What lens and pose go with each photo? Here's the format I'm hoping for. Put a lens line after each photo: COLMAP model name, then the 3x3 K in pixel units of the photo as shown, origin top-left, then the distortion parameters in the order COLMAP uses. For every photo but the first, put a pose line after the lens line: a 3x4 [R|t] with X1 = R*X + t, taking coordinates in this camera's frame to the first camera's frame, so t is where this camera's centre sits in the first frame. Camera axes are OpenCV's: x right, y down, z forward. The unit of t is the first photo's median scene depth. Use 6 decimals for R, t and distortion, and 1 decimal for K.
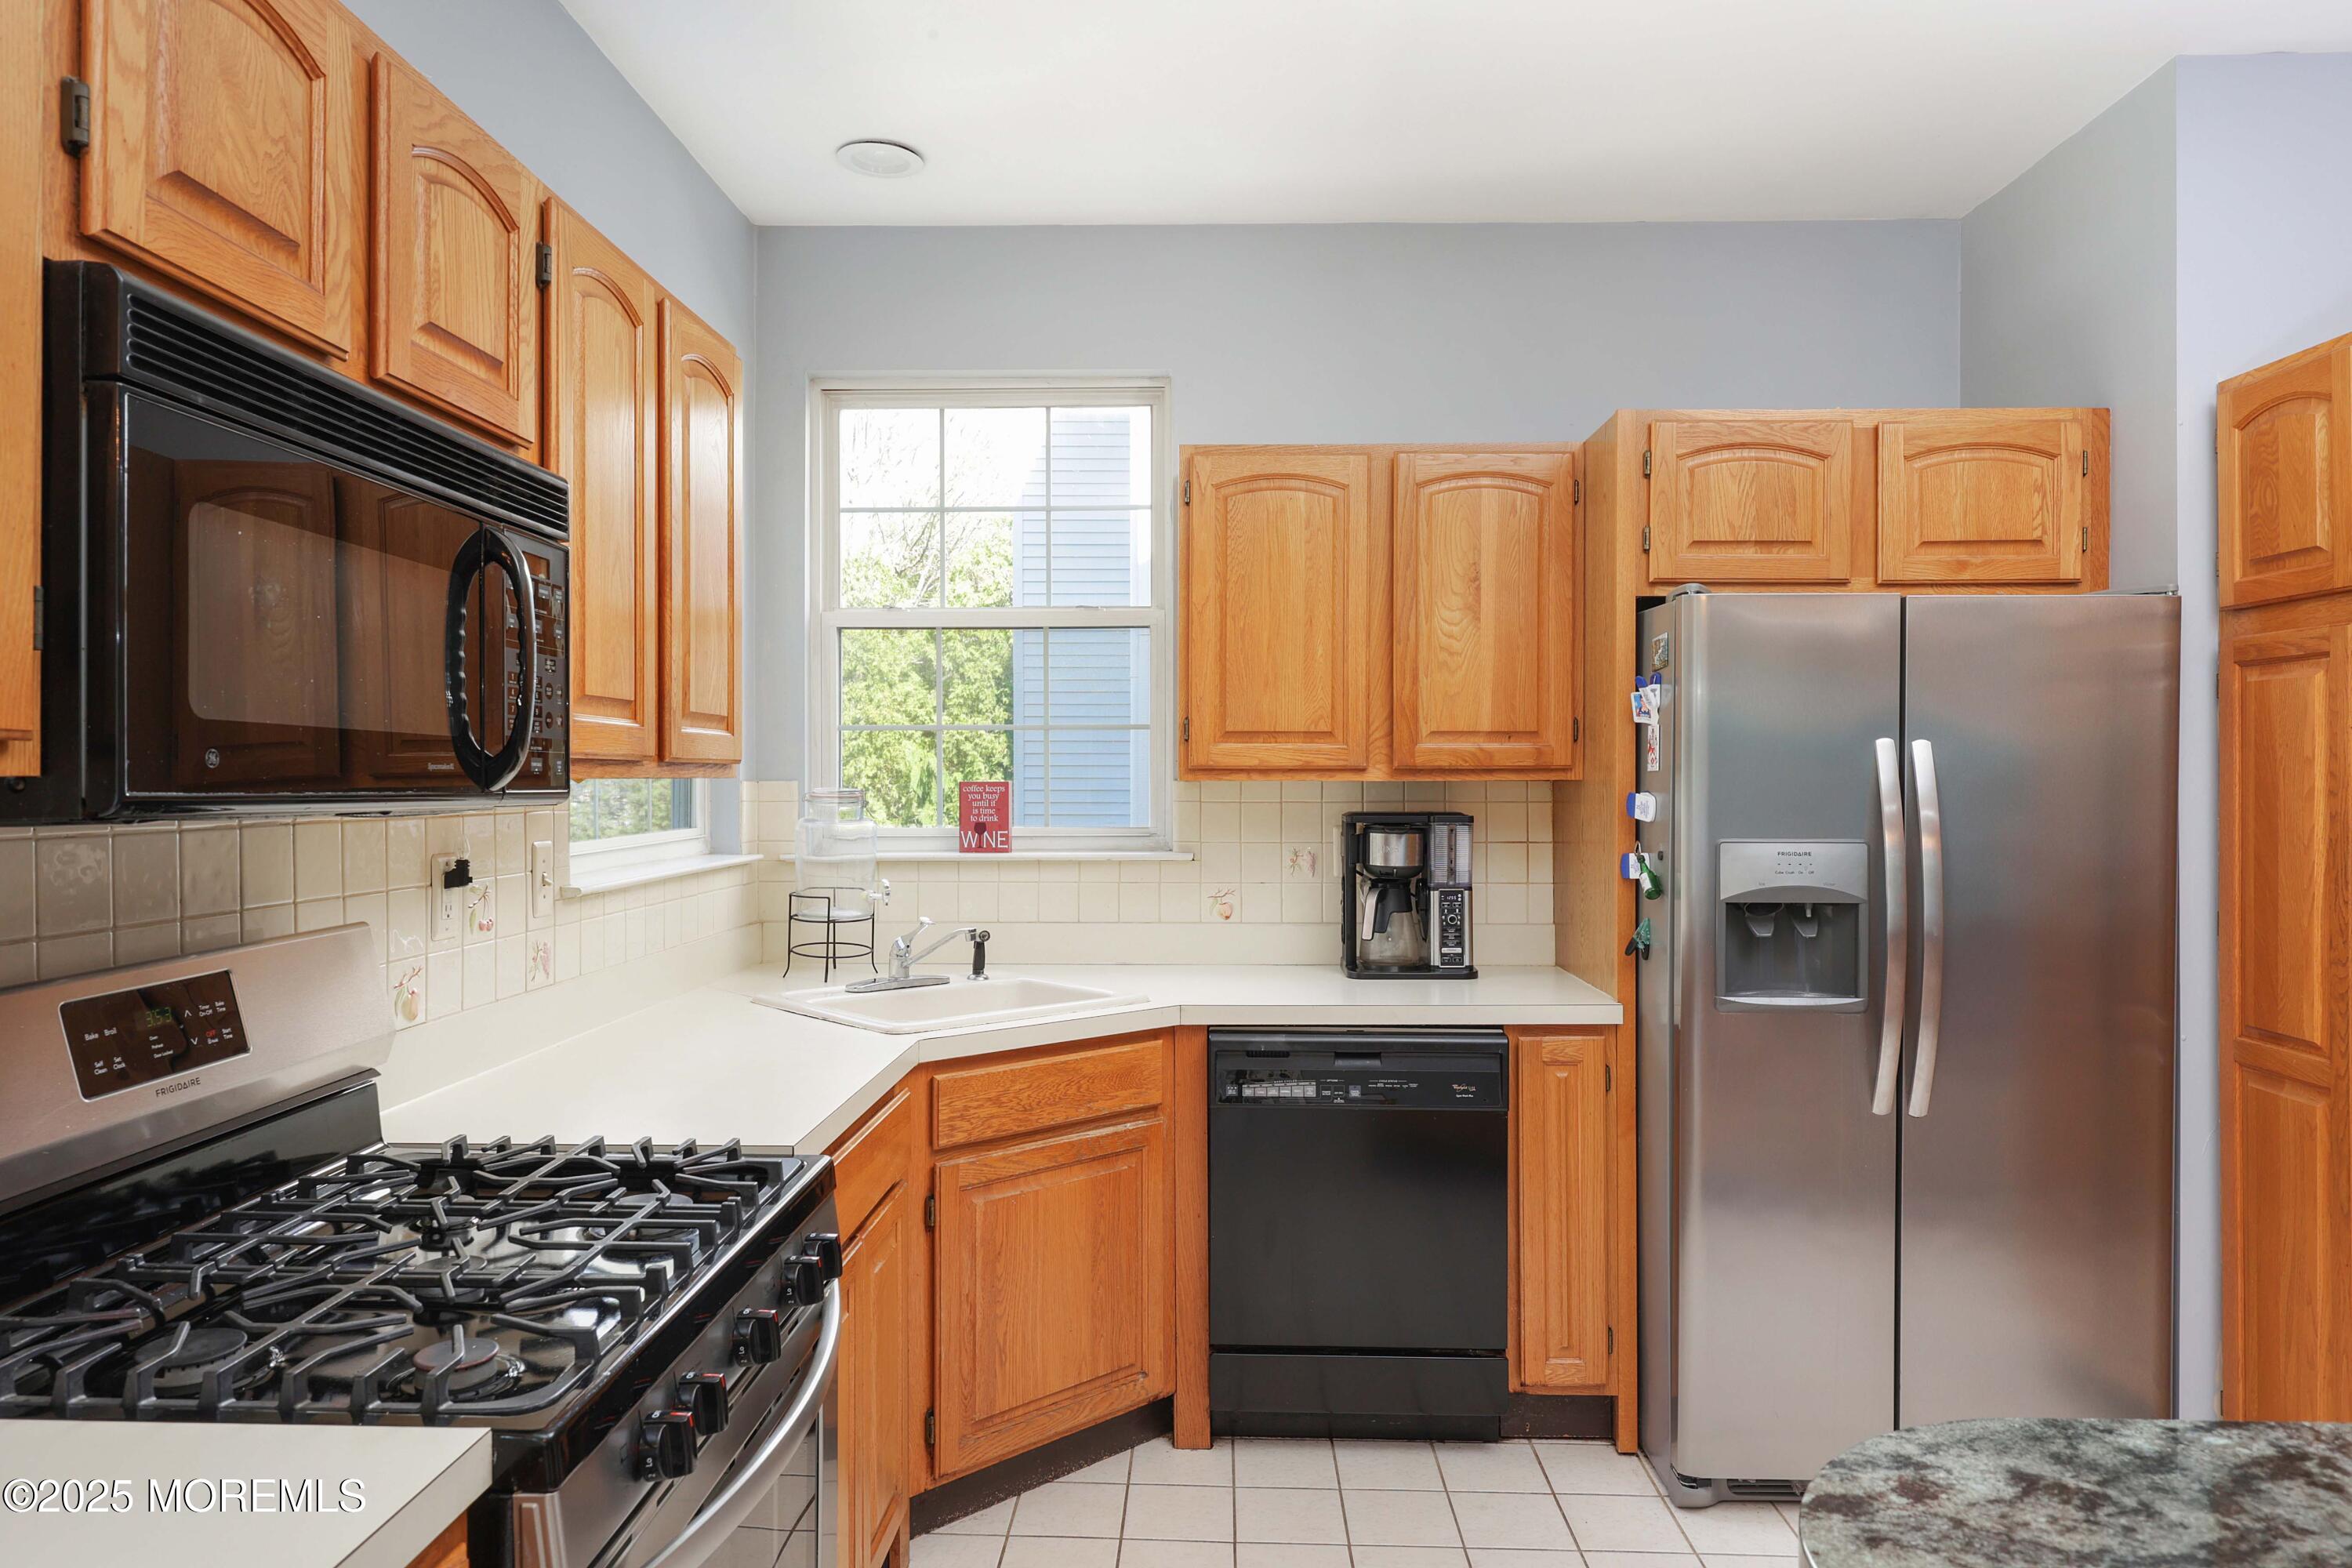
lens RADIAL K [[1466.0, 0, 1187.1], [0, 1466.0, 776.6], [0, 0, 1]] dist [0.003665, -0.000999]
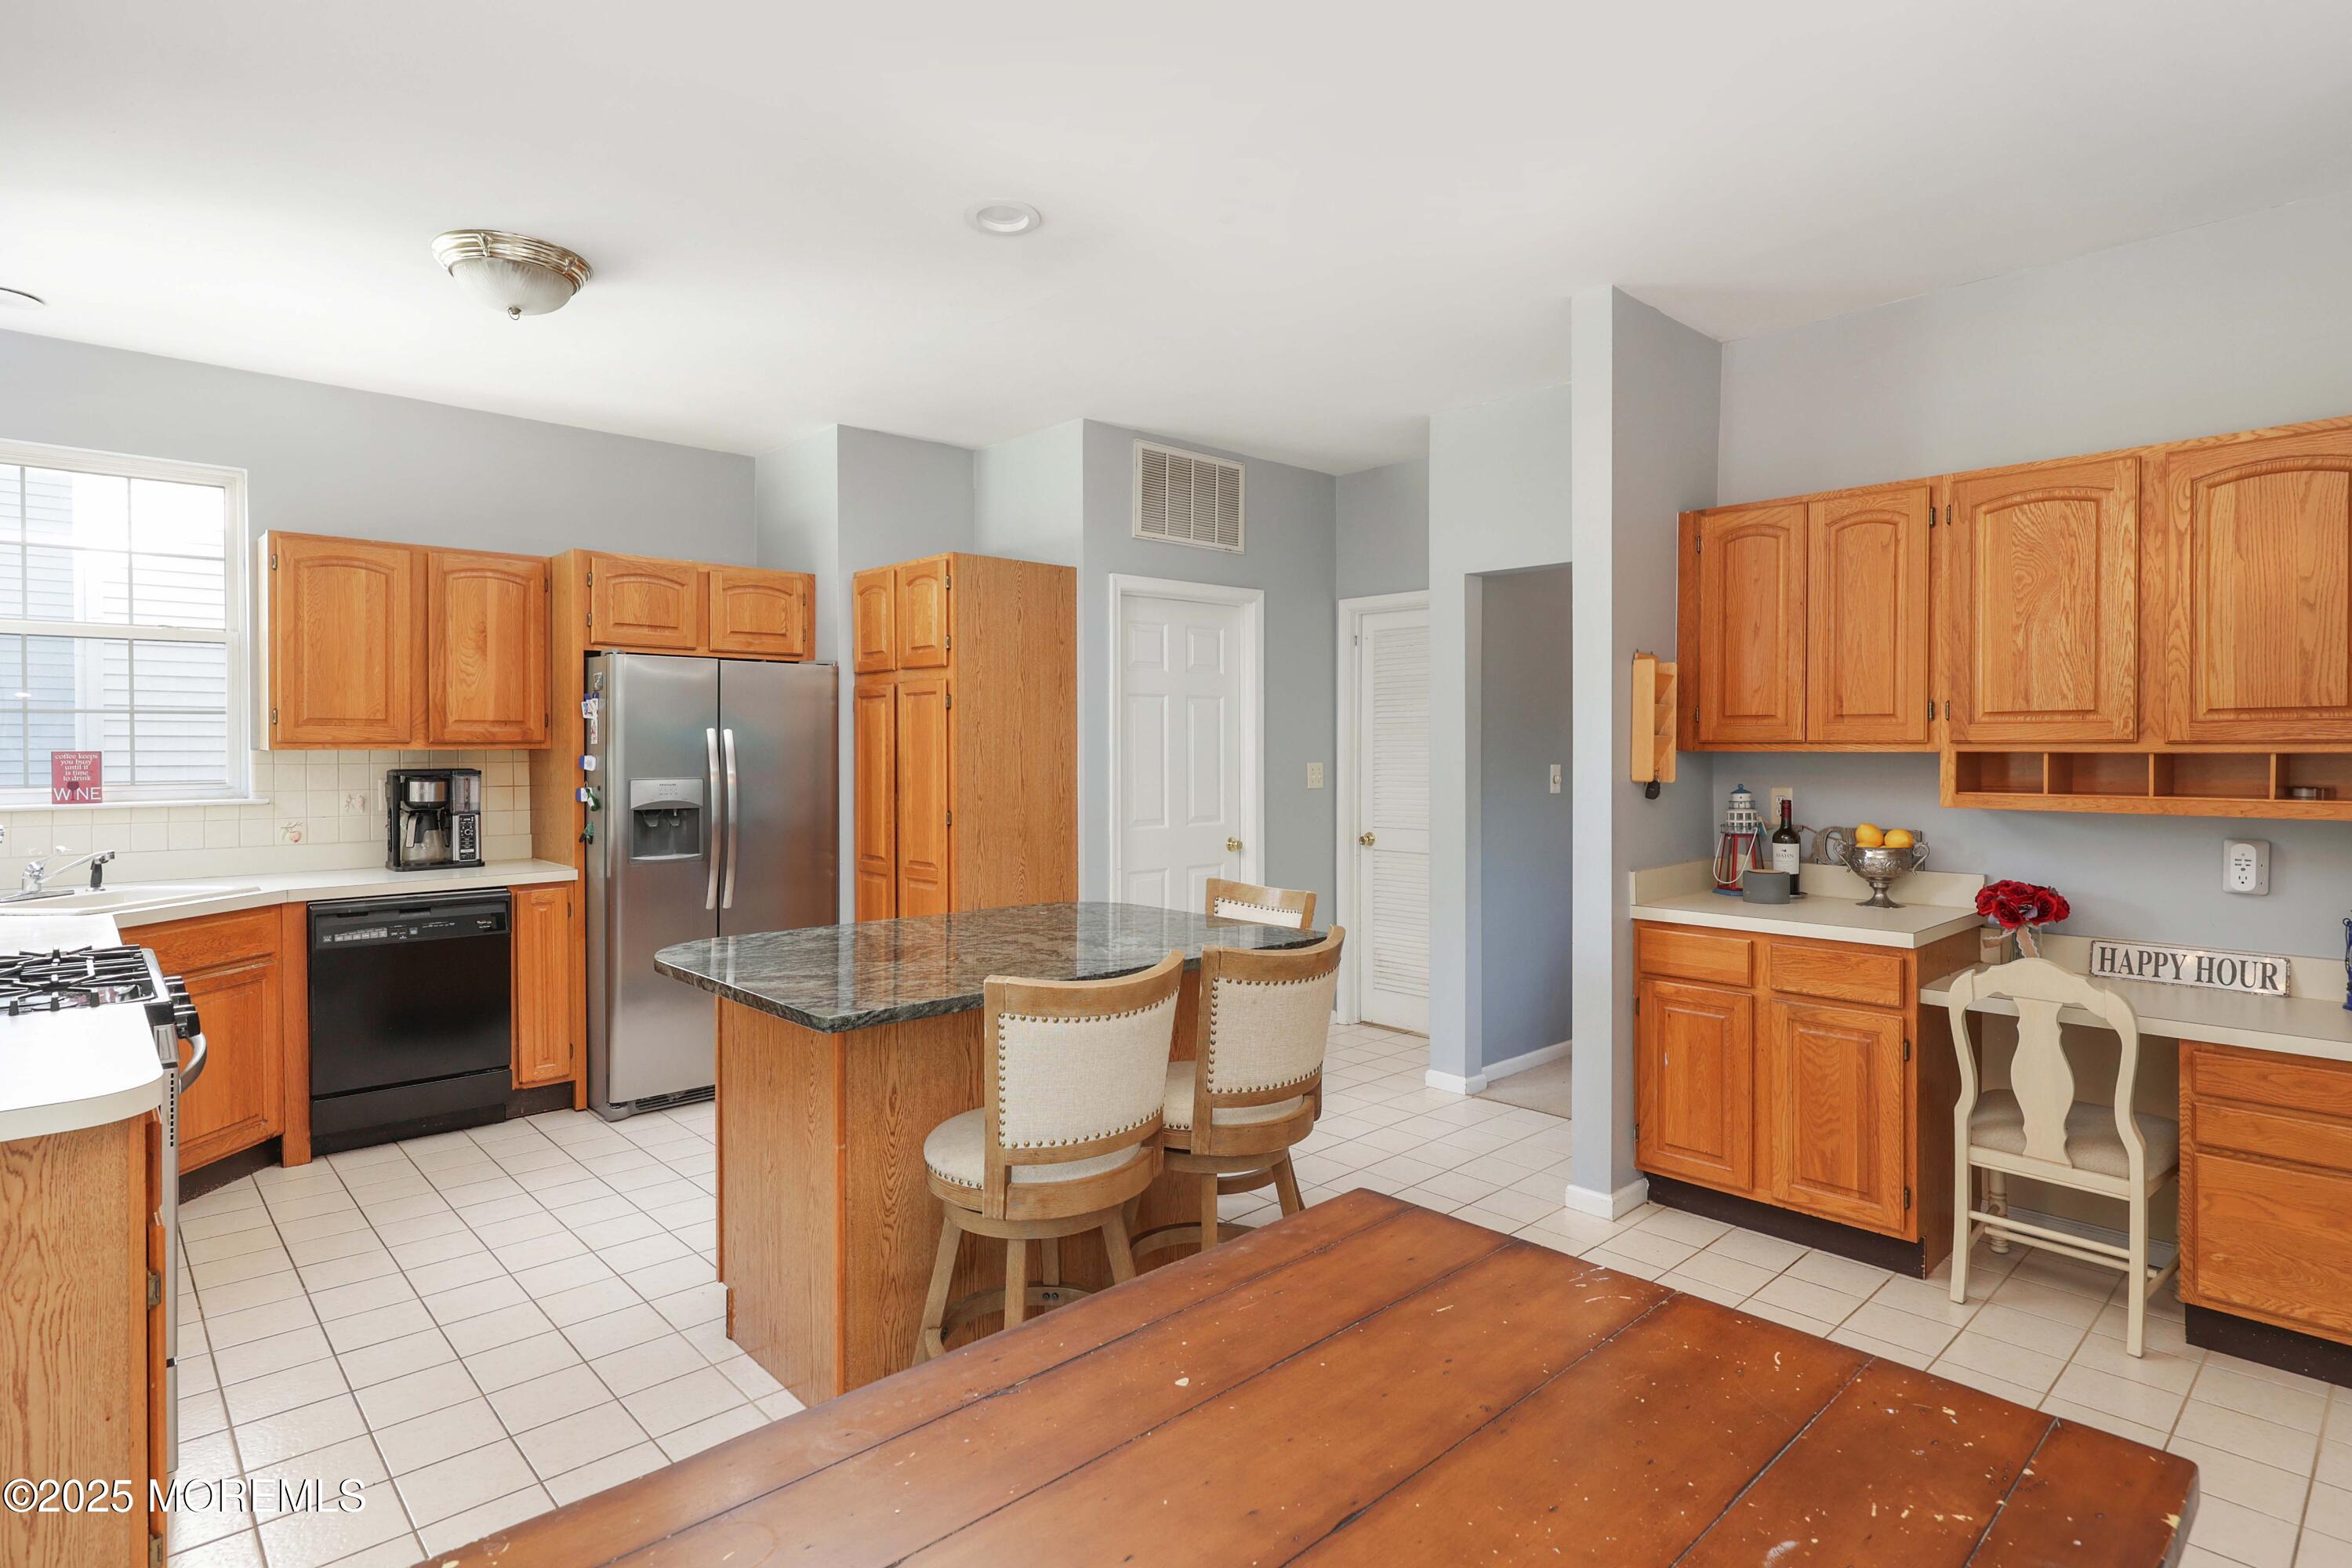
lens RADIAL K [[1191.7, 0, 1147.3], [0, 1191.7, 754.1], [0, 0, 1]] dist [-0.002105, 0.002413]
pose [[0.724924, -0.008222, 0.688780, -0.220868], [0.001325, 0.999944, 0.010542, -0.005834], [-0.688828, -0.006729, 0.724894, -0.598455]]
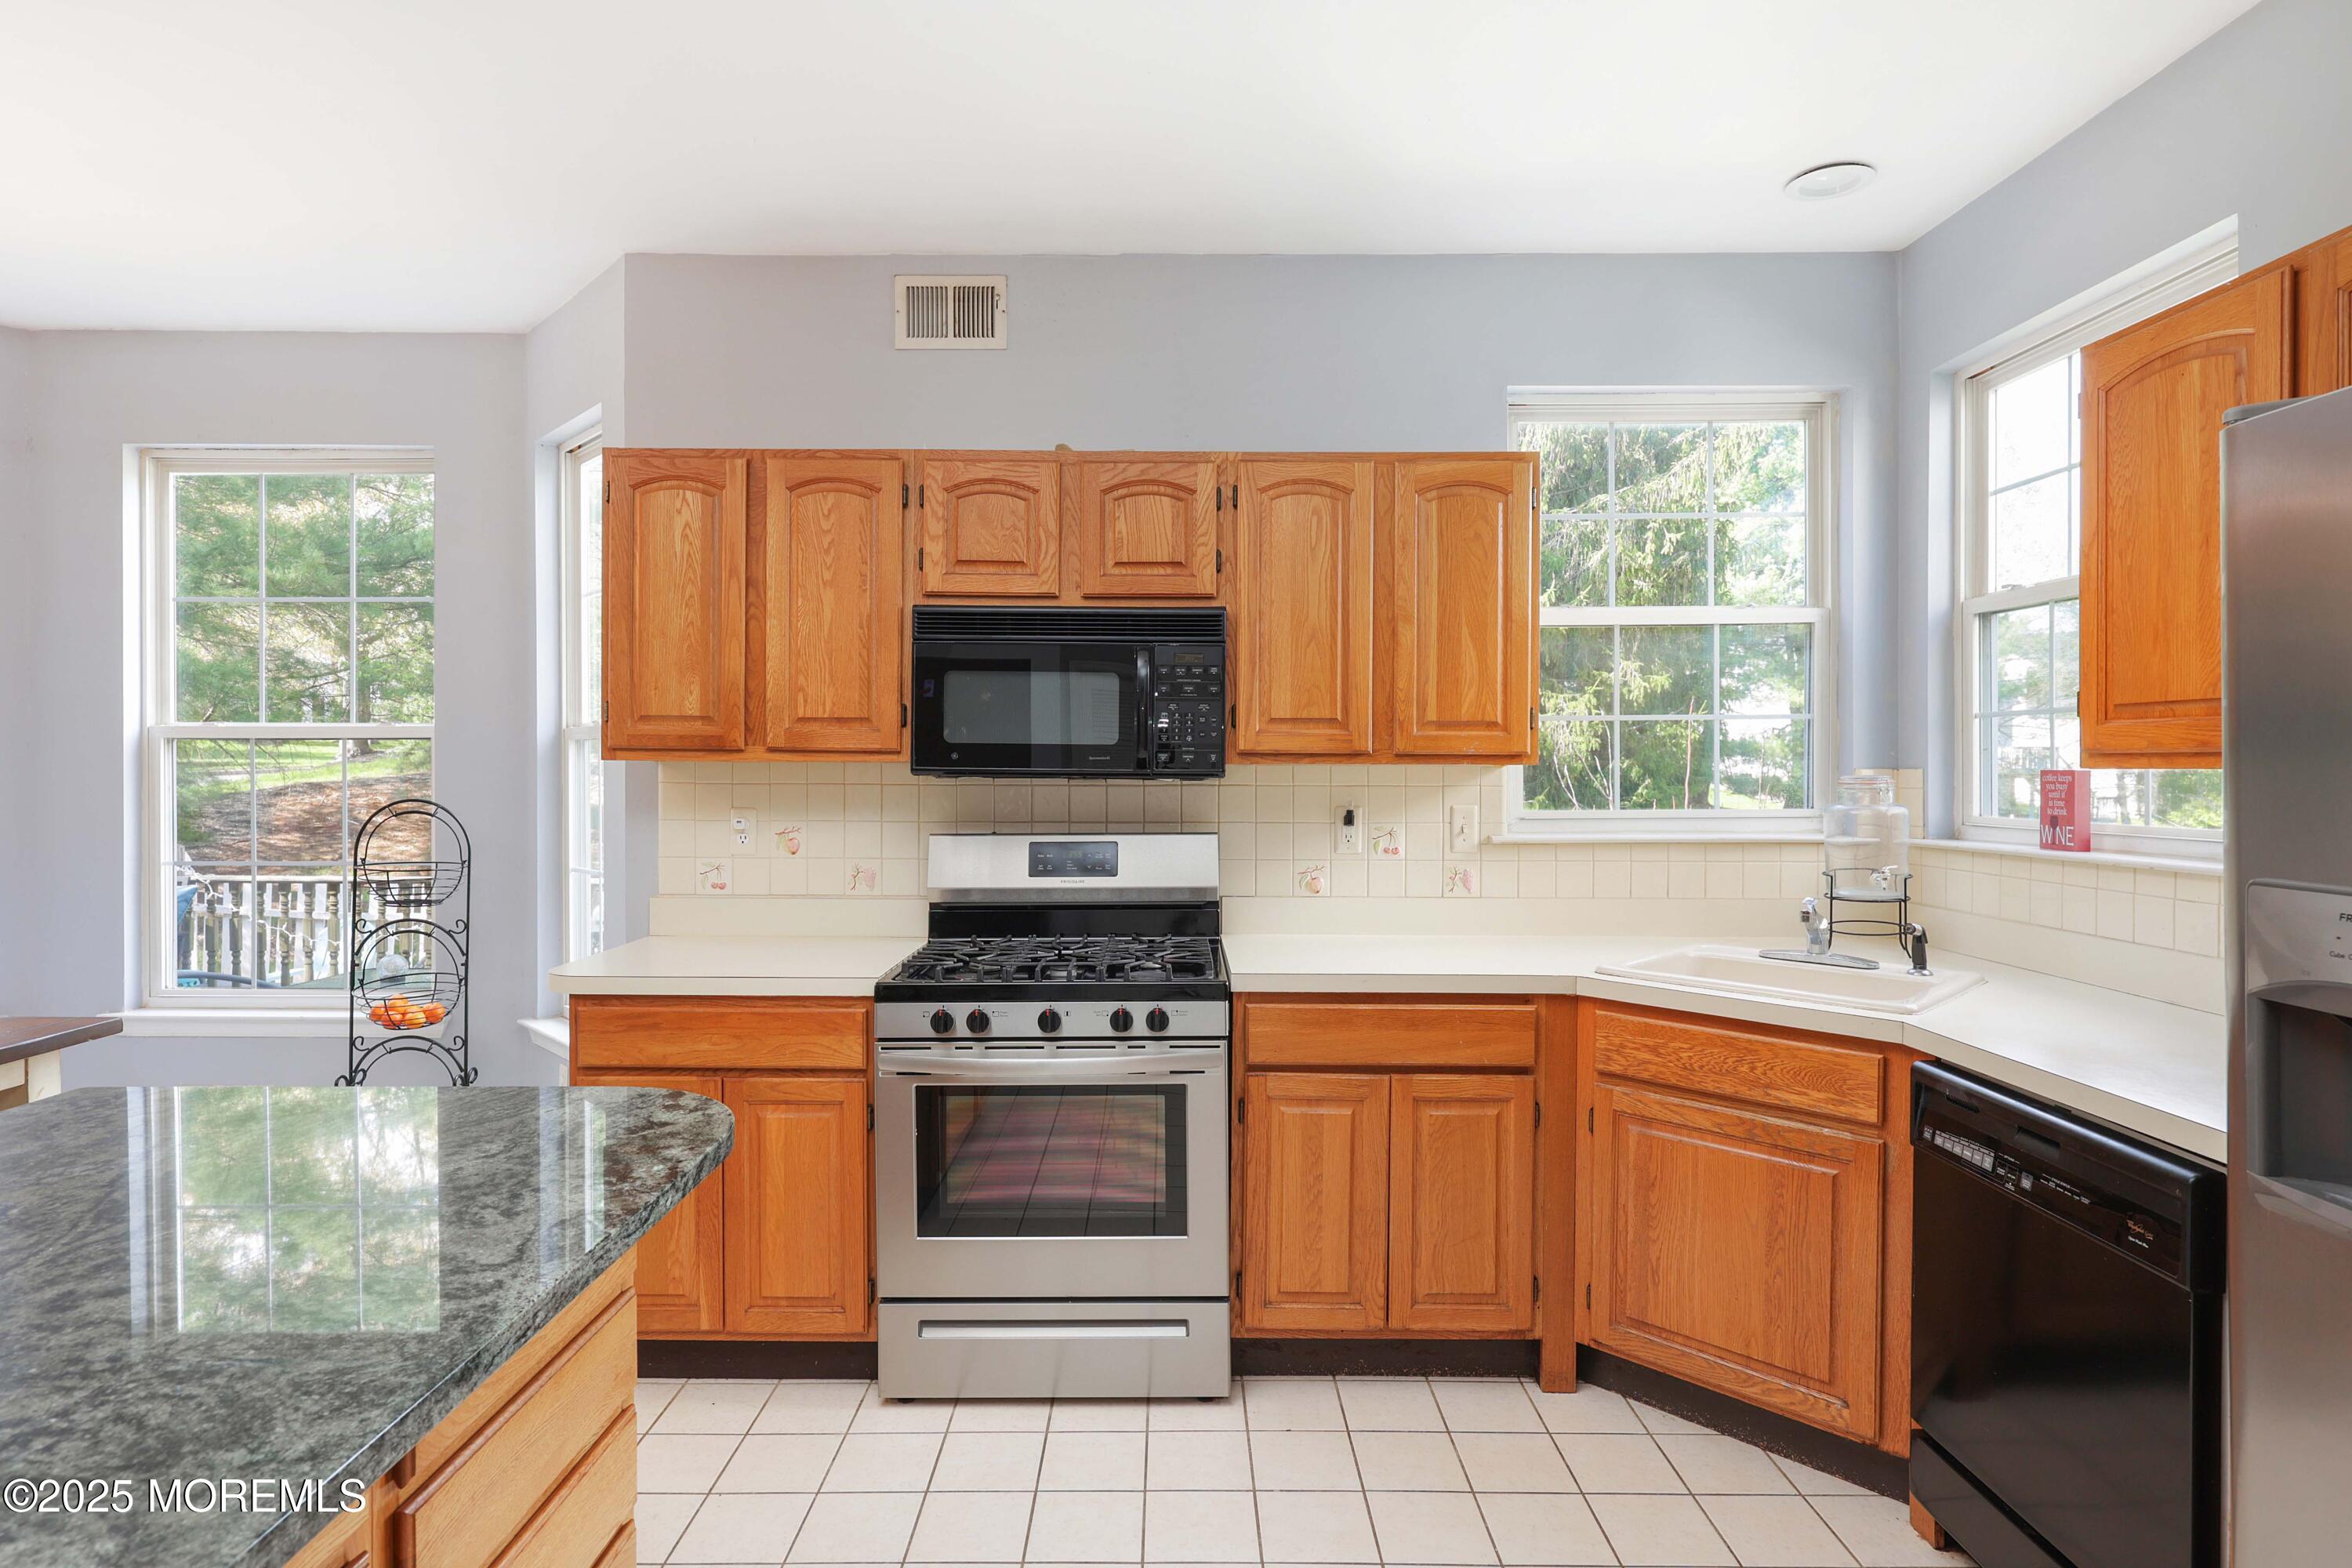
lens RADIAL K [[1242.8, 0, 1163.4], [0, 1242.8, 777.0], [0, 0, 1]] dist [-0.001512, 0.000737]
pose [[0.016939, 0.009708, -0.999809, 0.739331], [-0.002283, 0.999951, 0.009671, 0.002211], [0.999854, 0.002119, 0.016960, 0.545746]]
